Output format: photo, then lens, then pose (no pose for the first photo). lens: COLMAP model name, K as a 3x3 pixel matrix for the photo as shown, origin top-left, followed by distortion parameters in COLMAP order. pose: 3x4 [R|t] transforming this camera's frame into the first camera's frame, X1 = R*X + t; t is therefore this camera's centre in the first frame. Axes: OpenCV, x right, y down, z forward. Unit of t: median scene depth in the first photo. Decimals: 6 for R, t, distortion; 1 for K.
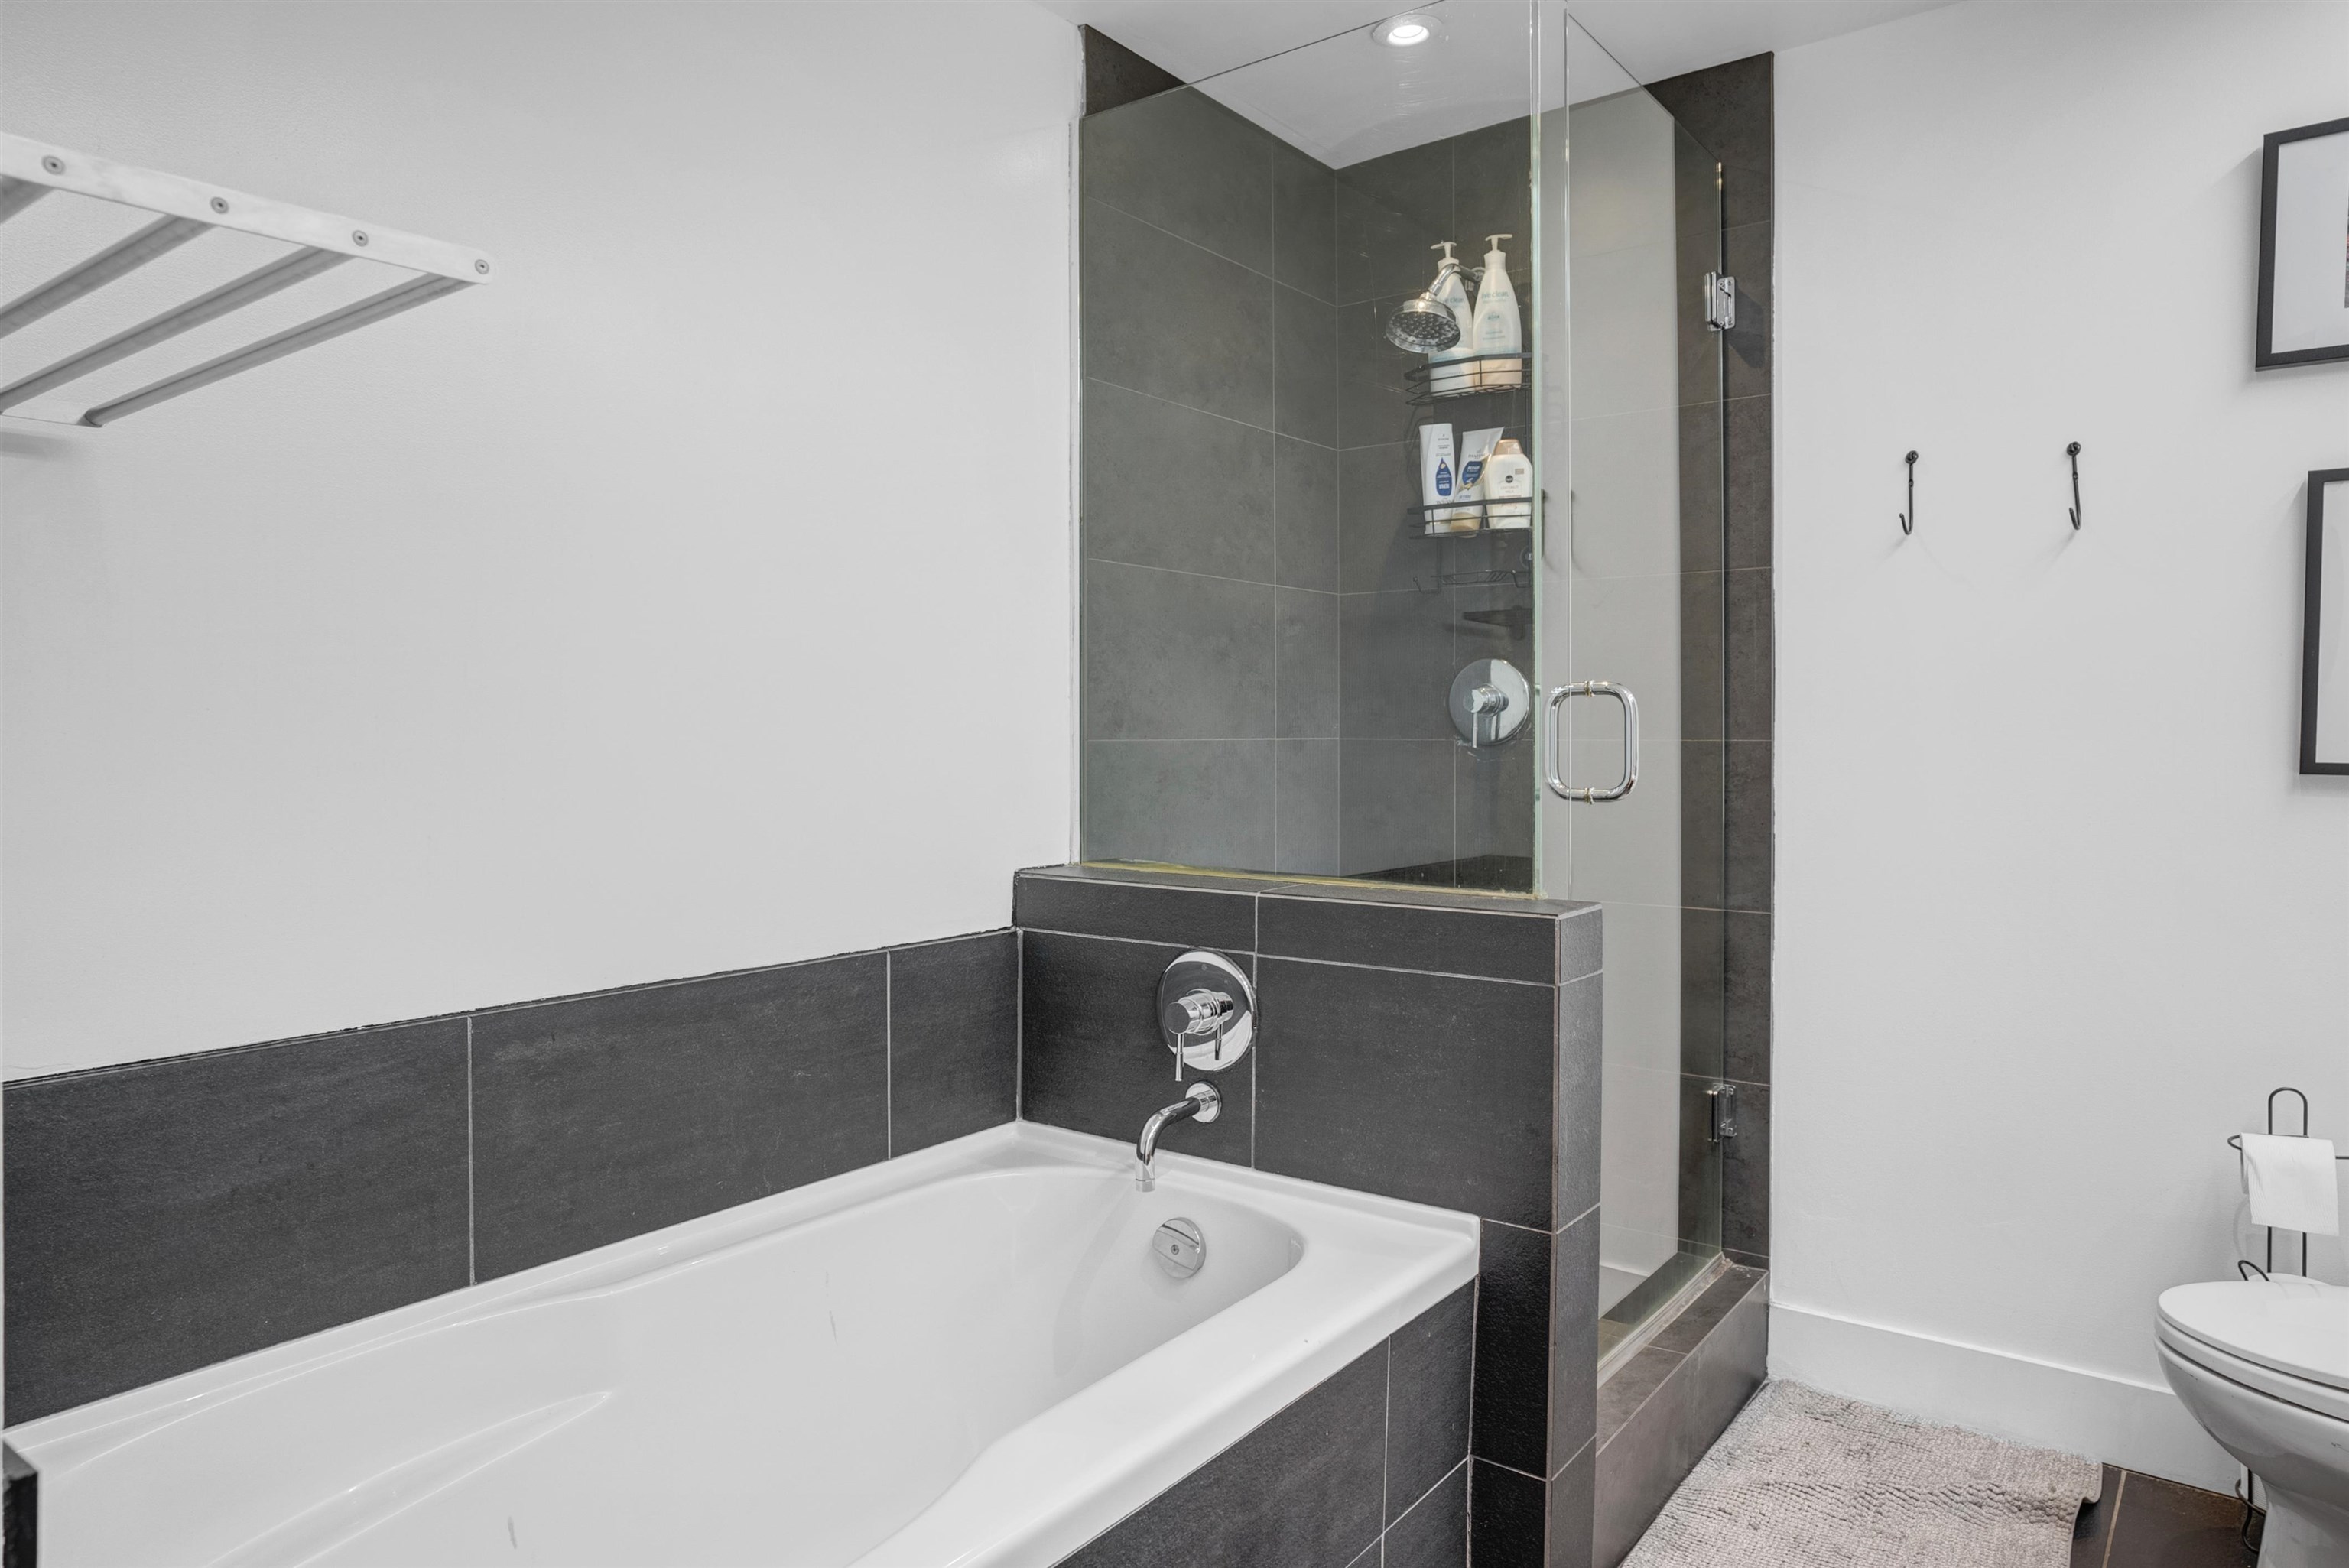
lens RADIAL K [[1450.6, 0, 1178.6], [0, 1450.6, 749.0], [0, 0, 1]] dist [-0.031263, 0.036094]
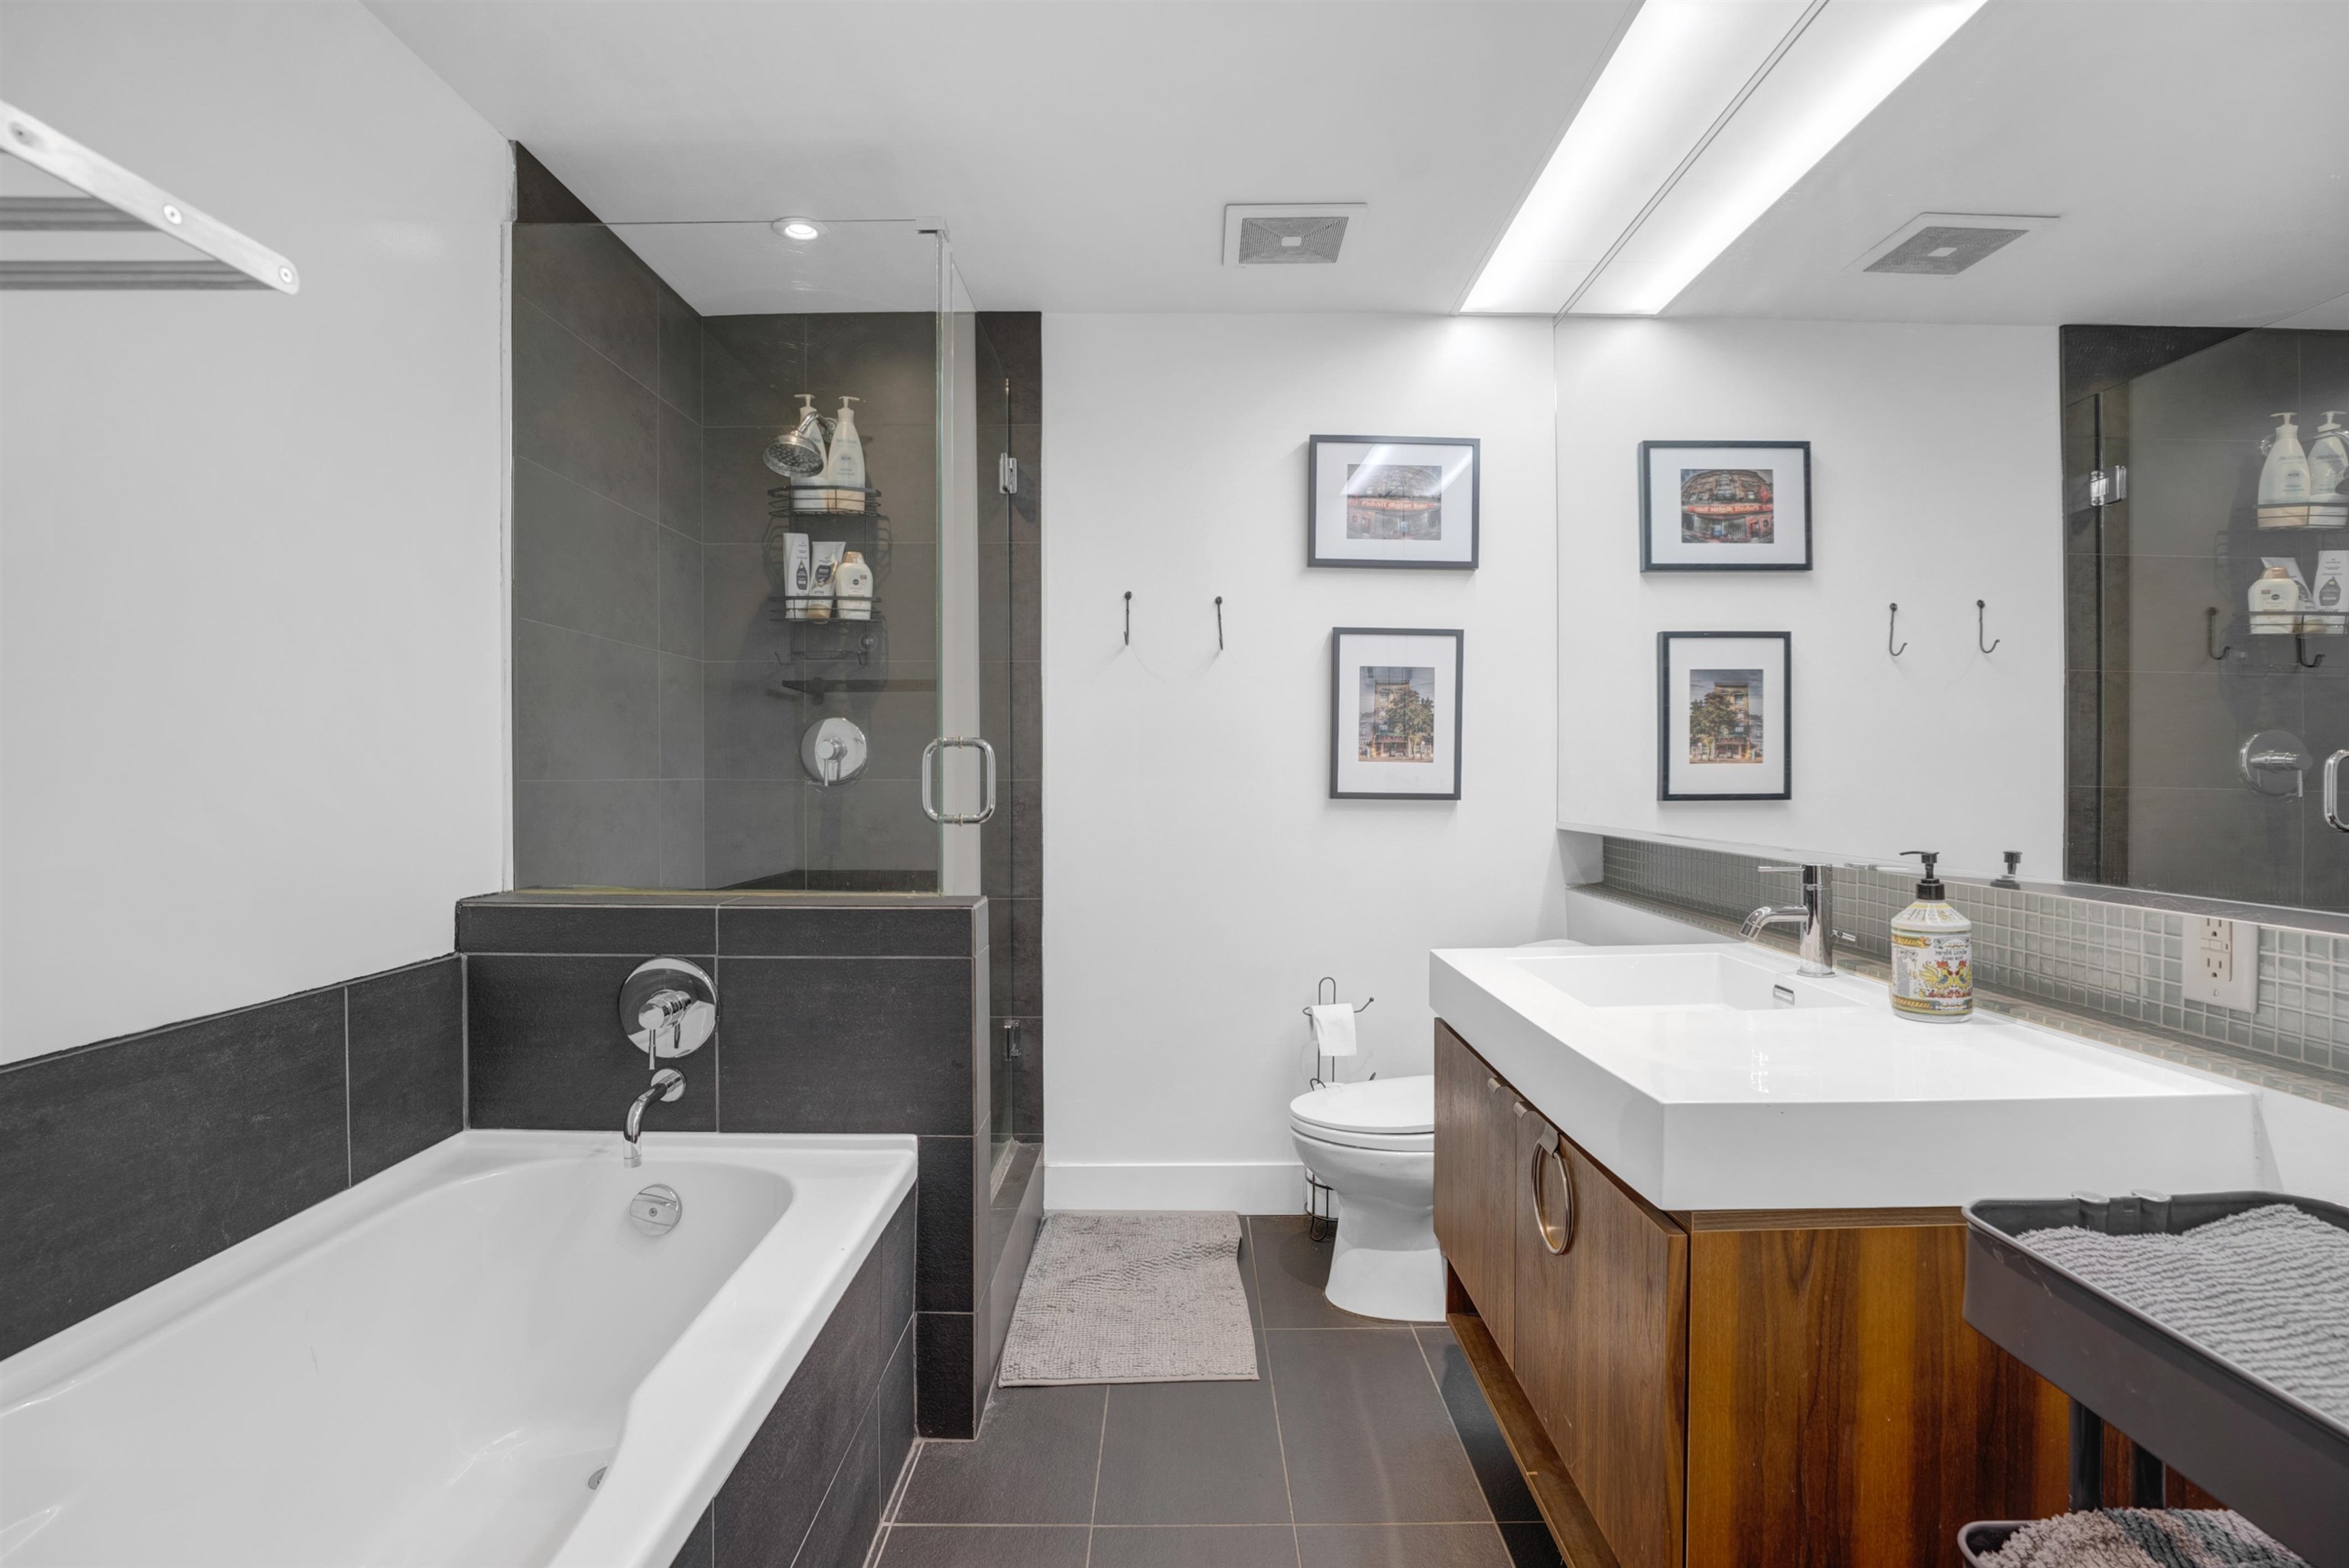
lens RADIAL K [[1100.7, 0, 1174.5], [0, 1100.7, 784.0], [0, 0, 1]] dist [-0.060358, 0.024890]
pose [[0.801586, -0.003196, 0.597871, -0.163537], [0.005287, 0.999985, -0.001743, 0.000797], [-0.597857, 0.004558, 0.801590, 0.035078]]
